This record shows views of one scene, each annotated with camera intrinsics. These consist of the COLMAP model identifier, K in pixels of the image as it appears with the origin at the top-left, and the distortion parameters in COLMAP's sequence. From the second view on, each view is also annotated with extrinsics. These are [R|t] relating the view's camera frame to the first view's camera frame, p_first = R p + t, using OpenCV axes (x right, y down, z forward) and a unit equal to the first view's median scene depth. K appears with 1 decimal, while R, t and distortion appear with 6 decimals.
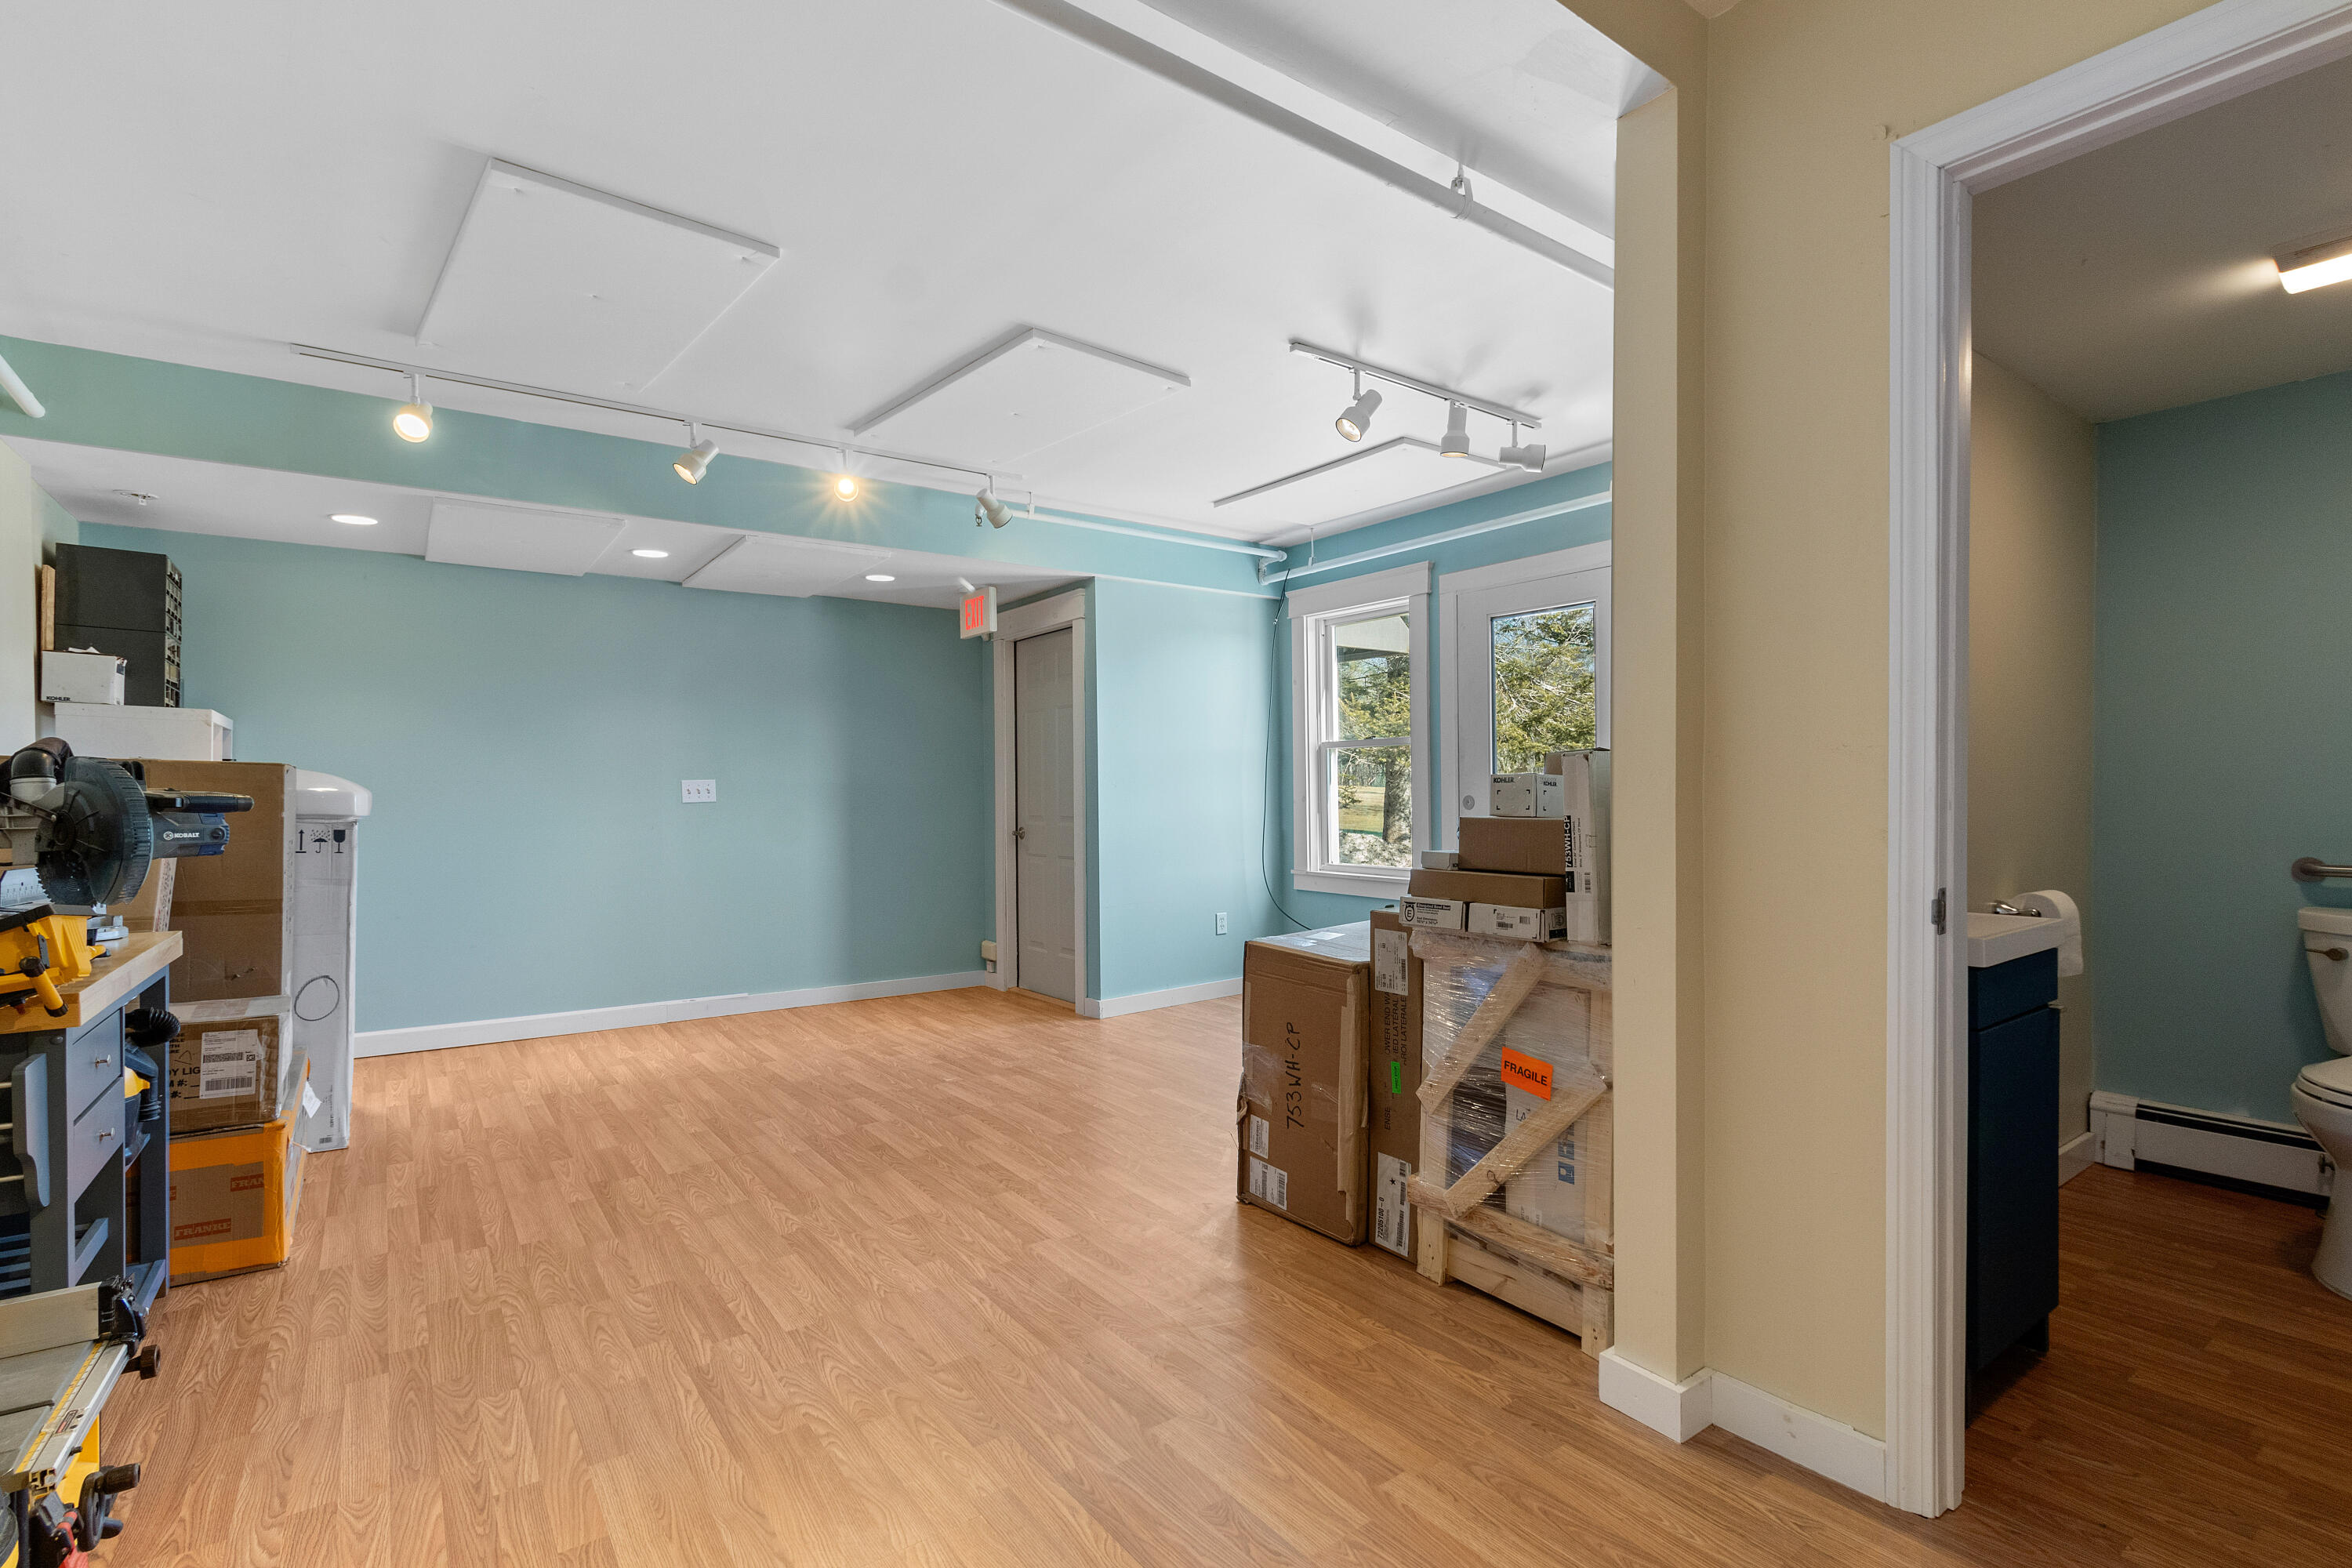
lens RADIAL K [[1089.0, 0, 1176.0], [0, 1089.0, 784.0], [0, 0, 1]] dist [-0.000043, 0.000227]
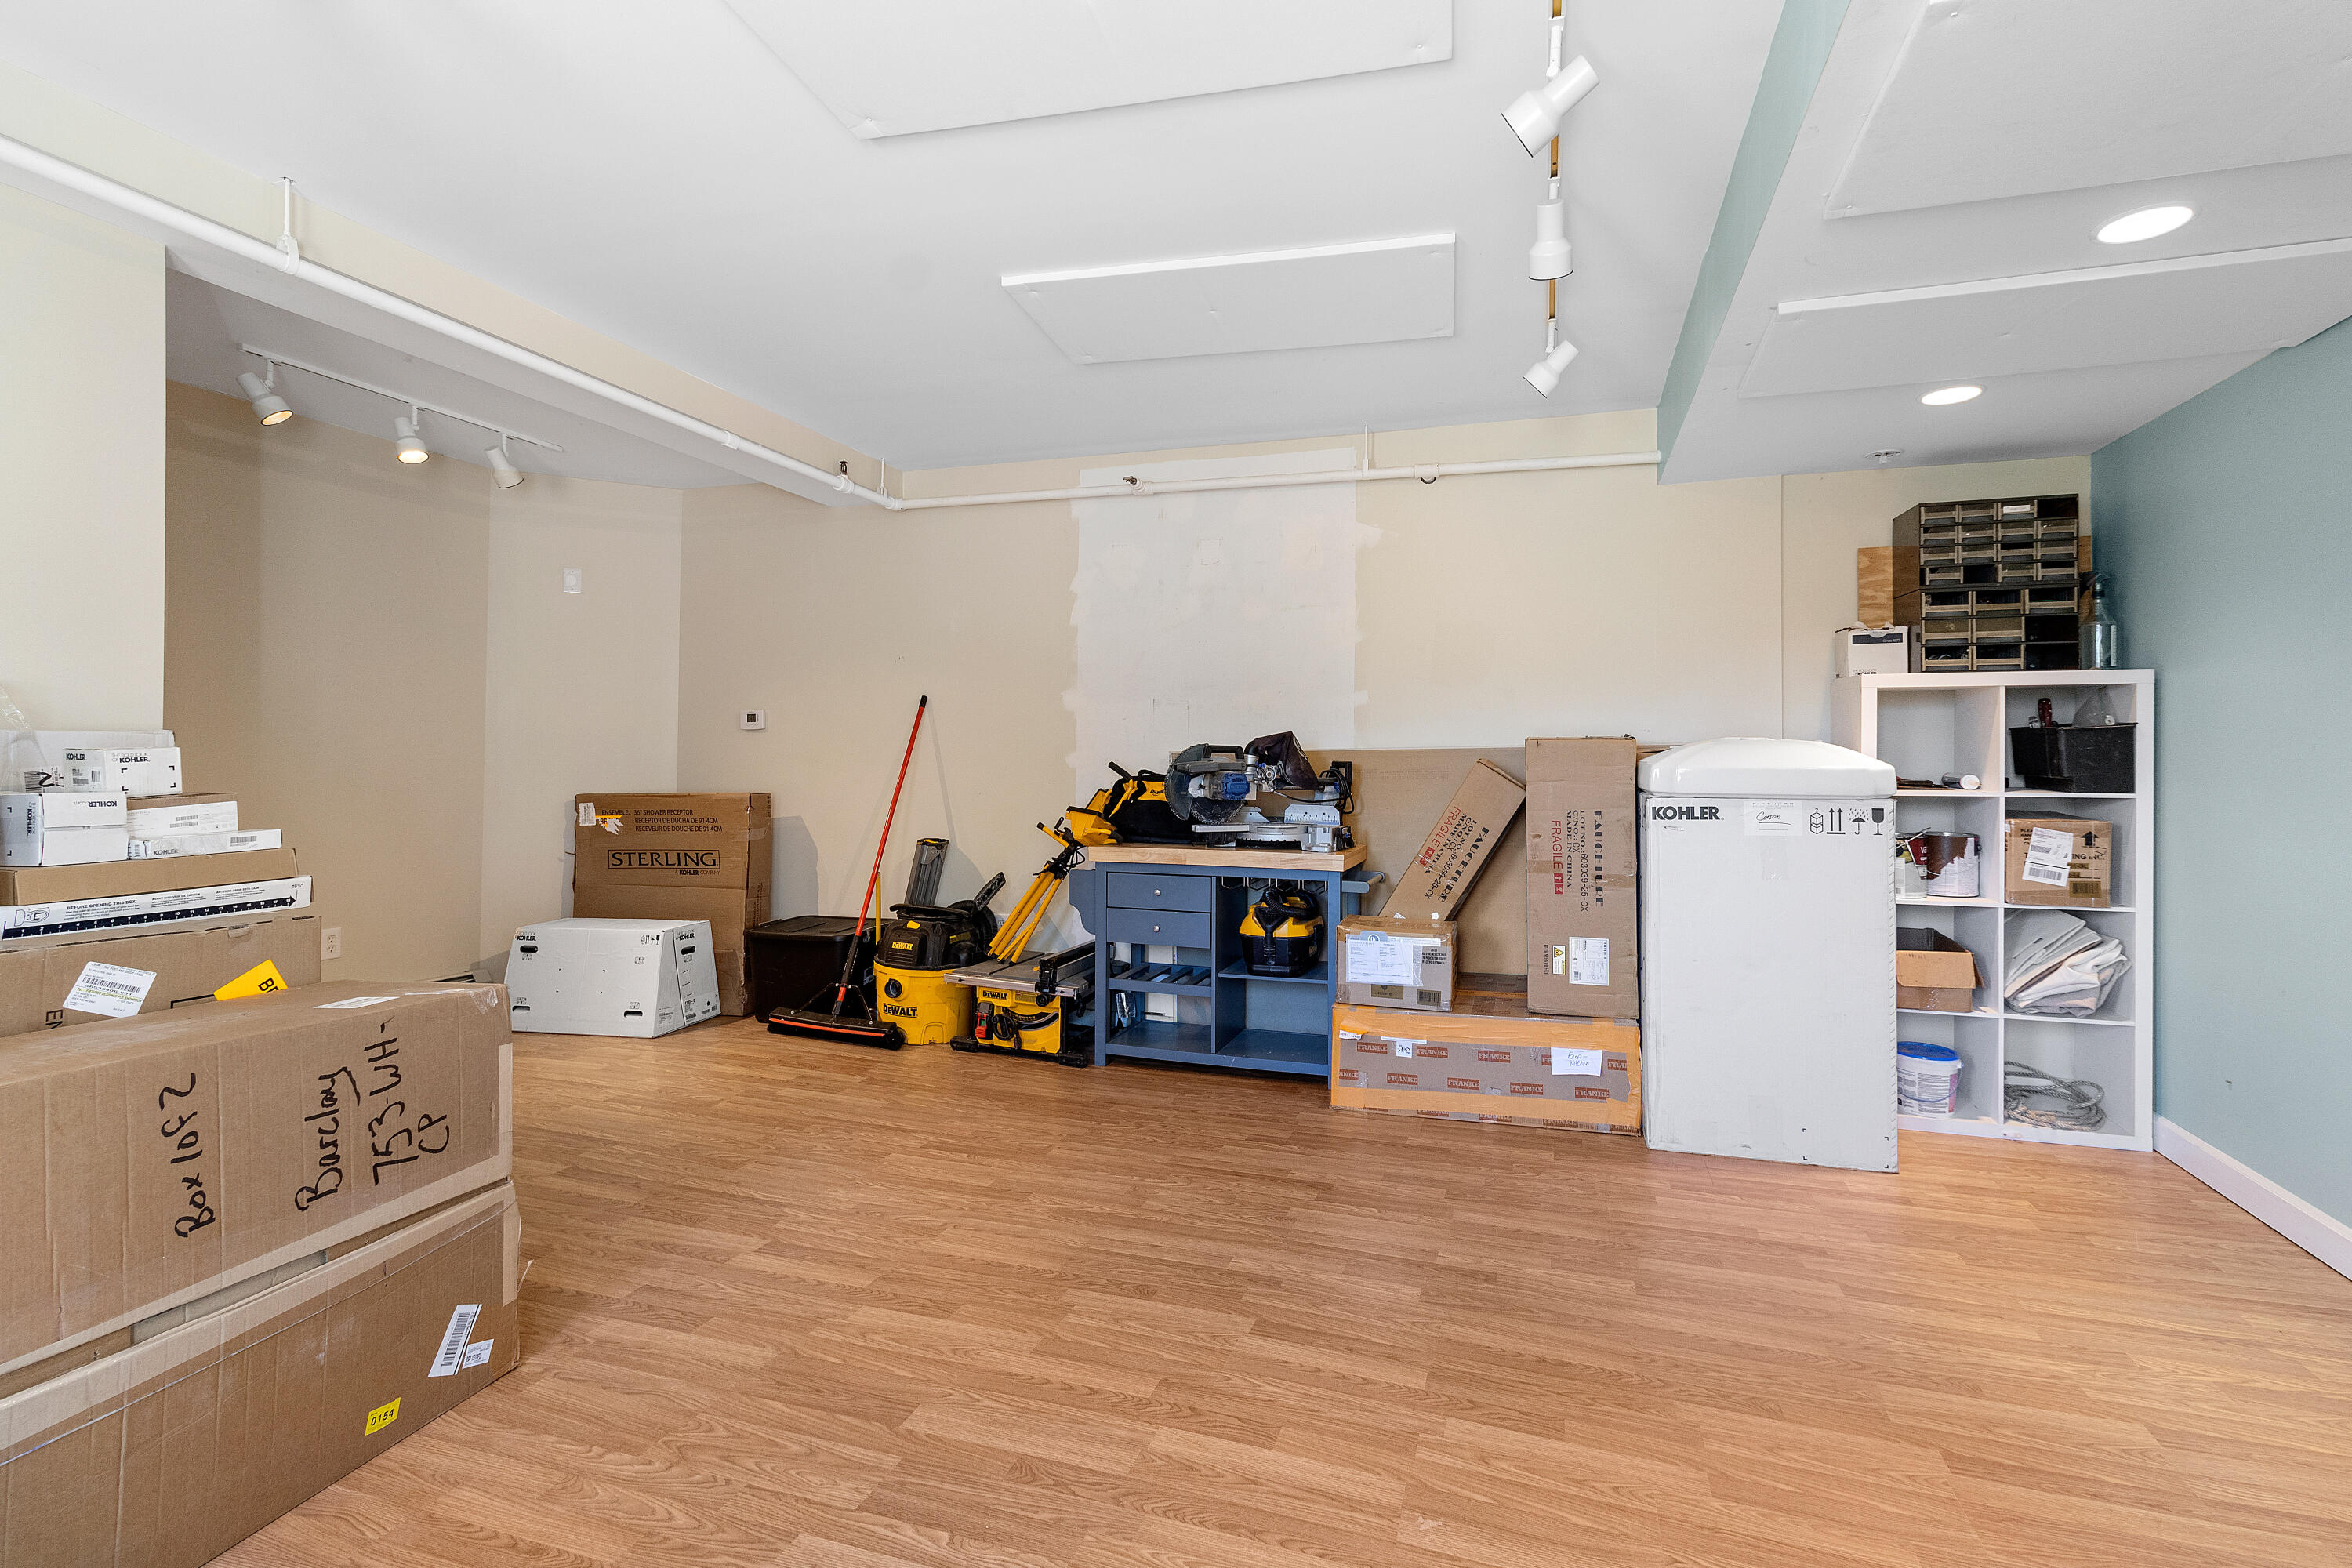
lens RADIAL K [[1120.8, 0, 1178.3], [0, 1120.8, 713.3], [0, 0, 1]] dist [0.001216, -0.000168]
pose [[-0.812754, -0.016757, -0.582366, 0.131775], [0.003464, 0.999430, -0.033593, -0.001978], [0.582596, -0.029321, -0.812233, 1.729394]]
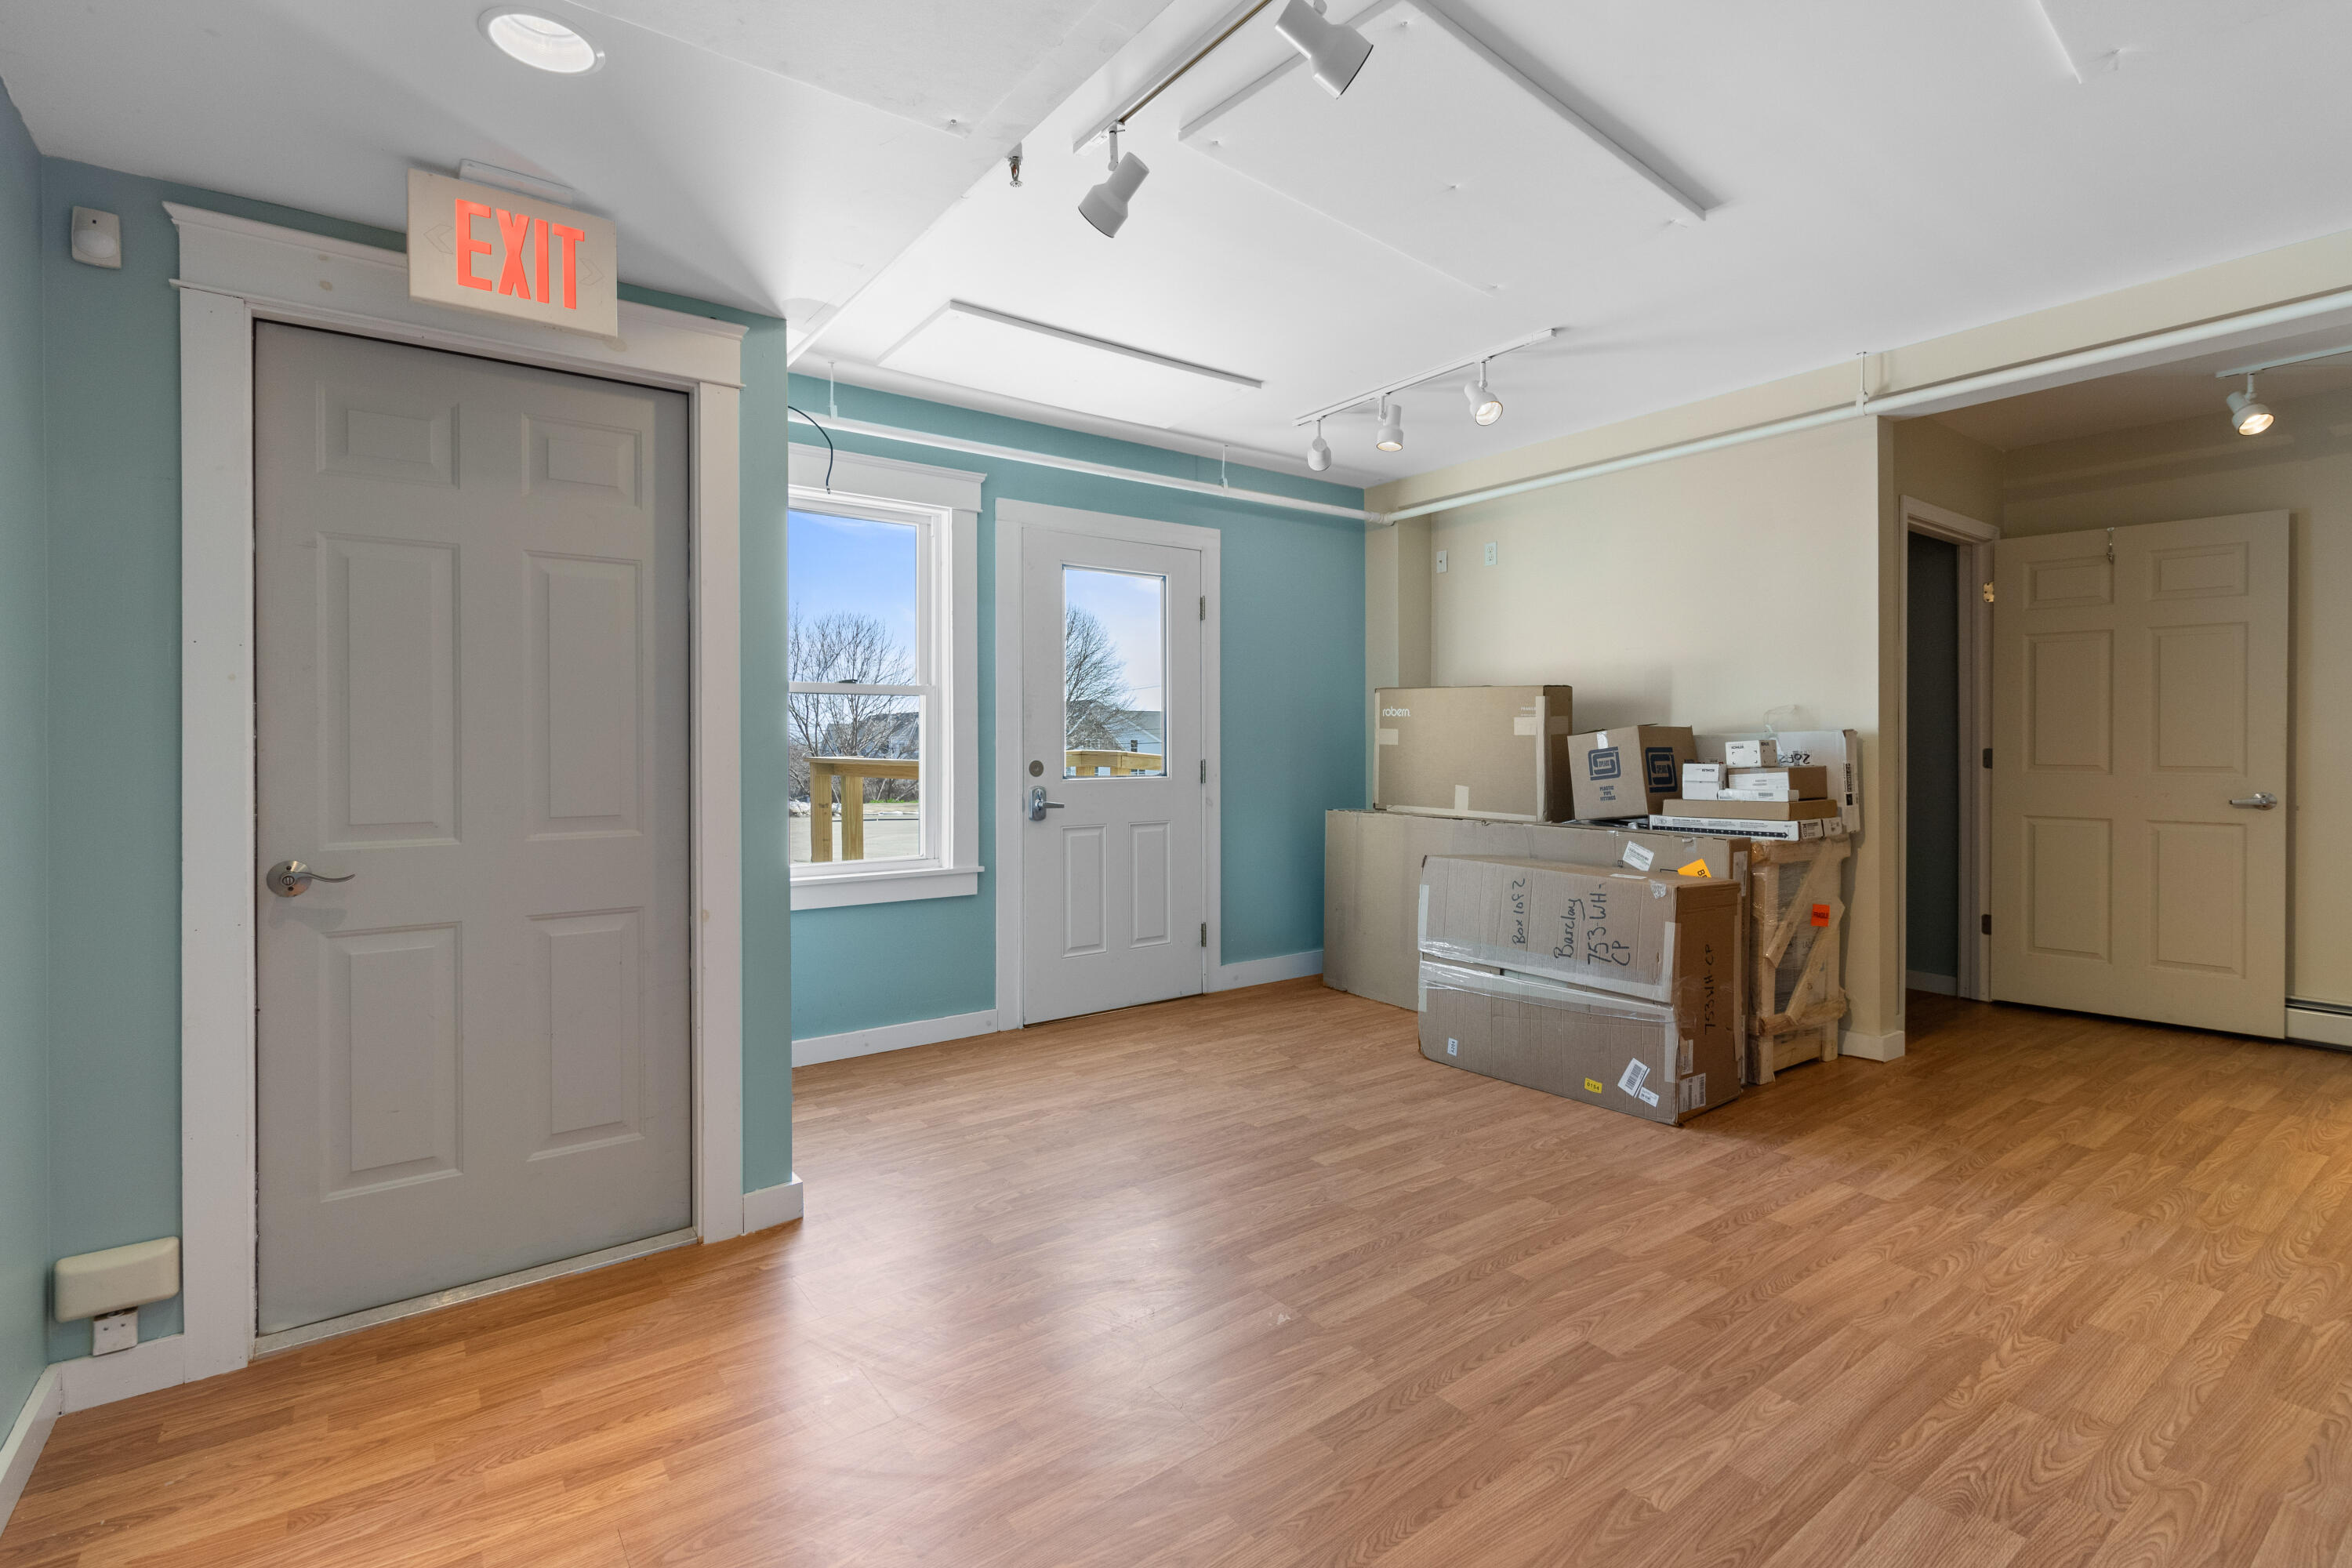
lens RADIAL K [[1095.9, 0, 1202.7], [0, 1095.9, 731.6], [0, 0, 1]] dist [0.001062, -0.000116]
pose [[-0.016148, 0.026244, 0.999525, -0.982081], [0.000376, 0.999656, -0.026241, 0.015890], [-0.999870, -0.000048, -0.016152, 1.413068]]
